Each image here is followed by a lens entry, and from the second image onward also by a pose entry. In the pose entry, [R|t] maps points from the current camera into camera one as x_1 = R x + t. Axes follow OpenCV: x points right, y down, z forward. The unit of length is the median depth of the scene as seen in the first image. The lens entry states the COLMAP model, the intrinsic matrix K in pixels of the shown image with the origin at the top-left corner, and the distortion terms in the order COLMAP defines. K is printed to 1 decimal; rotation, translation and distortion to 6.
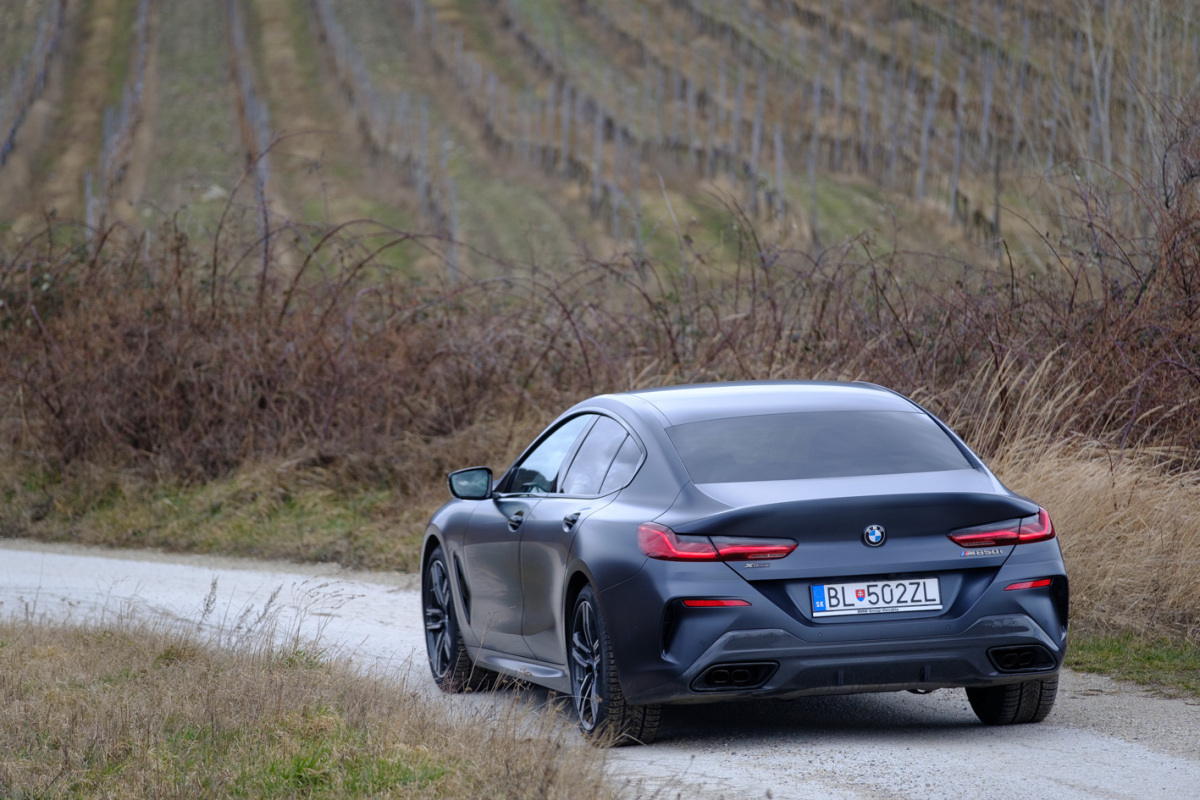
lens RADIAL K [[7586.2, 0, 596.7], [0, 7586.2, 401.7], [0, 0, 1]] dist [0.514284, 0.000000]
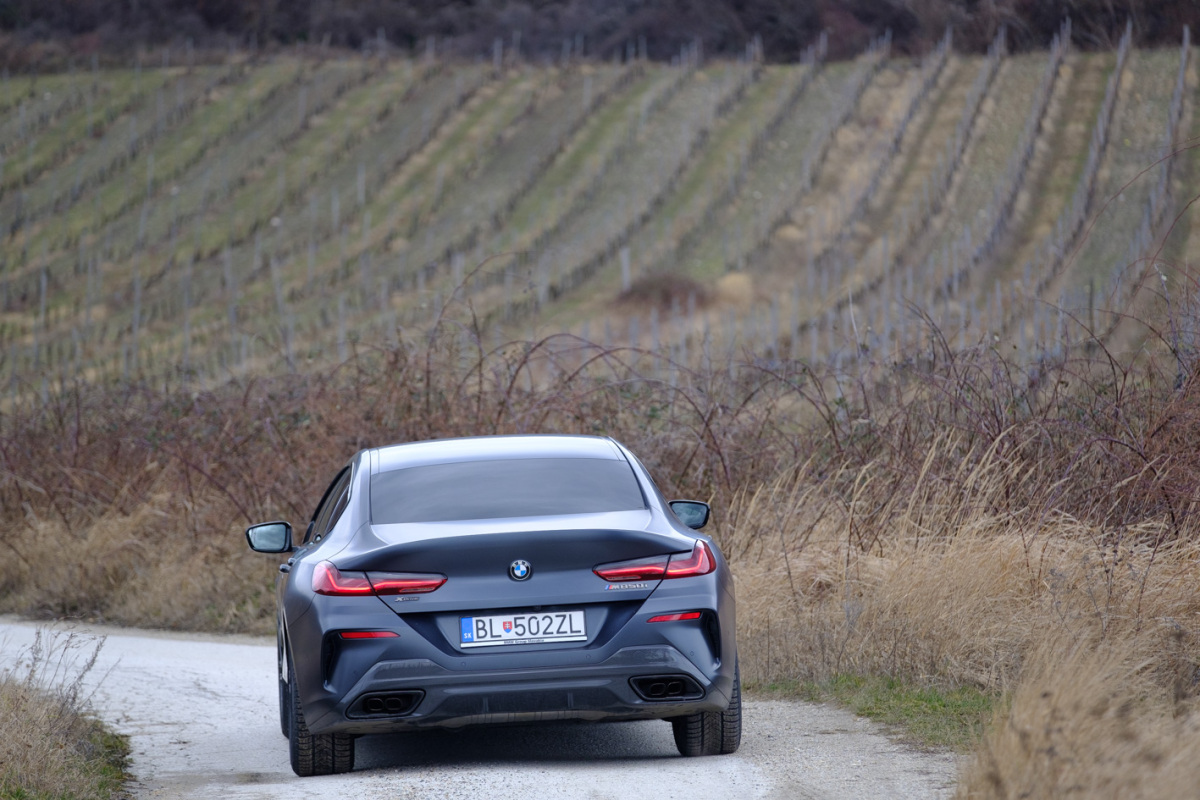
lens RADIAL K [[7063.1, 0, 588.4], [0, 7063.1, 395.4], [0, 0, 1]] dist [0.724735, 0.000000]
pose [[0.985506, -0.010590, -0.169313, 0.211042], [0.005253, 0.999476, -0.031938, 0.024588], [0.169562, 0.030586, 0.985045, 0.033205]]
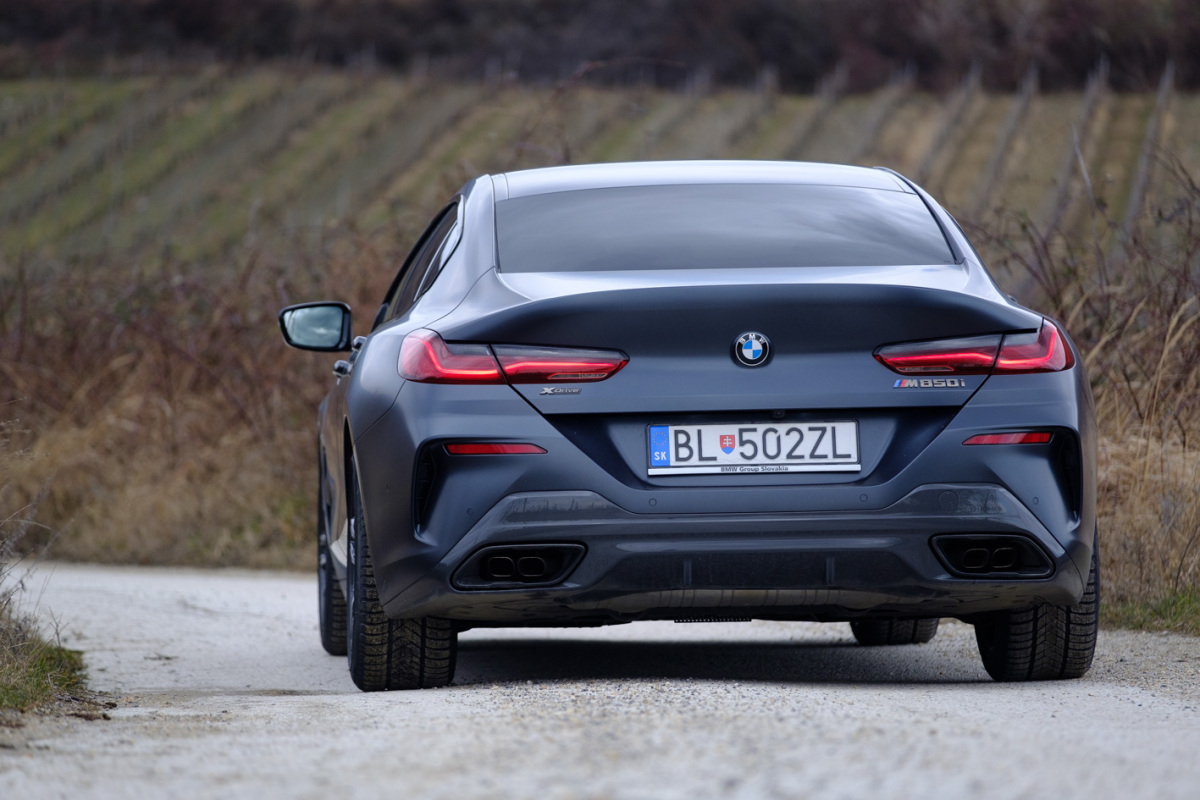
lens RADIAL K [[7063.1, 0, 597.4], [0, 7063.1, 407.6], [0, 0, 1]] dist [0.724735, 0.000000]
pose [[0.986591, 0.021288, -0.161821, 0.117682], [-0.028703, 0.998636, -0.043625, 0.047924], [0.160671, 0.047684, 0.985855, 0.420280]]
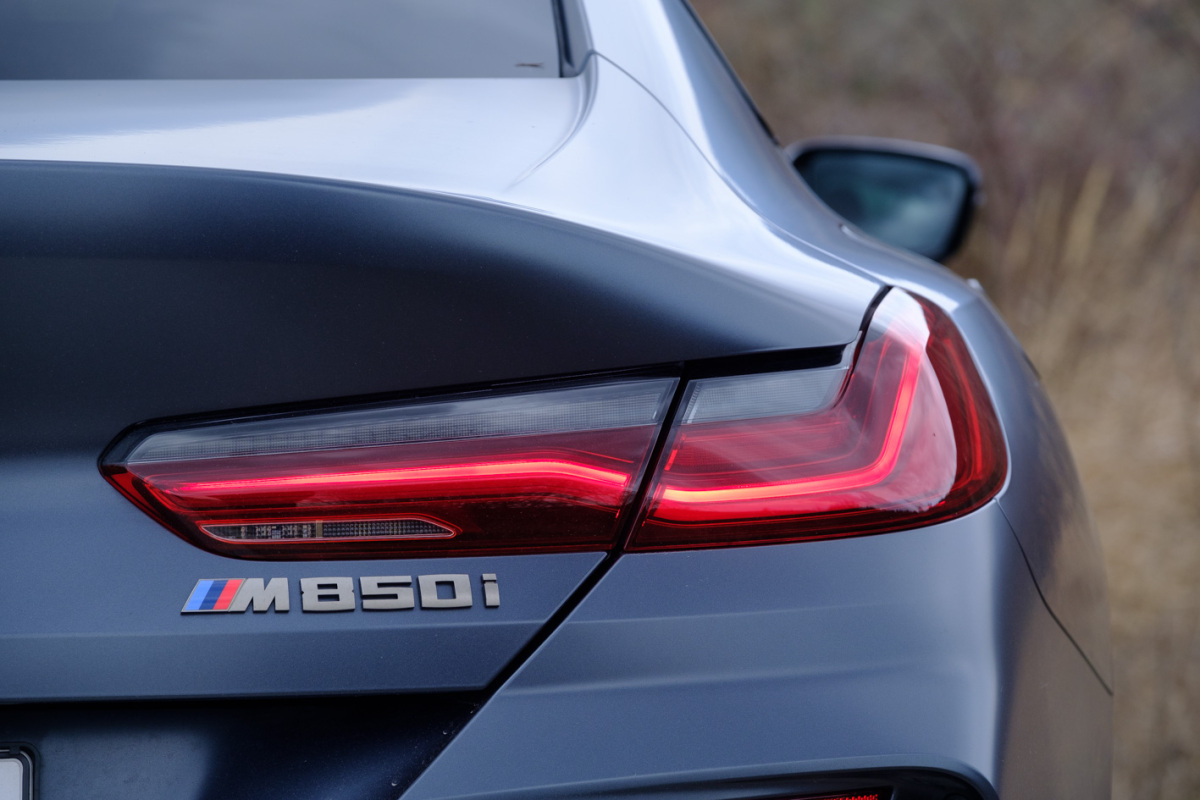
lens RADIAL K [[7063.1, 0, 600.4], [0, 7063.1, 399.9], [0, 0, 1]] dist [0.724735, 0.000000]
pose [[0.976093, 0.038112, -0.213987, 0.084127], [-0.040191, 0.999178, -0.005375, 0.016657], [0.213606, 0.013847, 0.976822, 0.866135]]
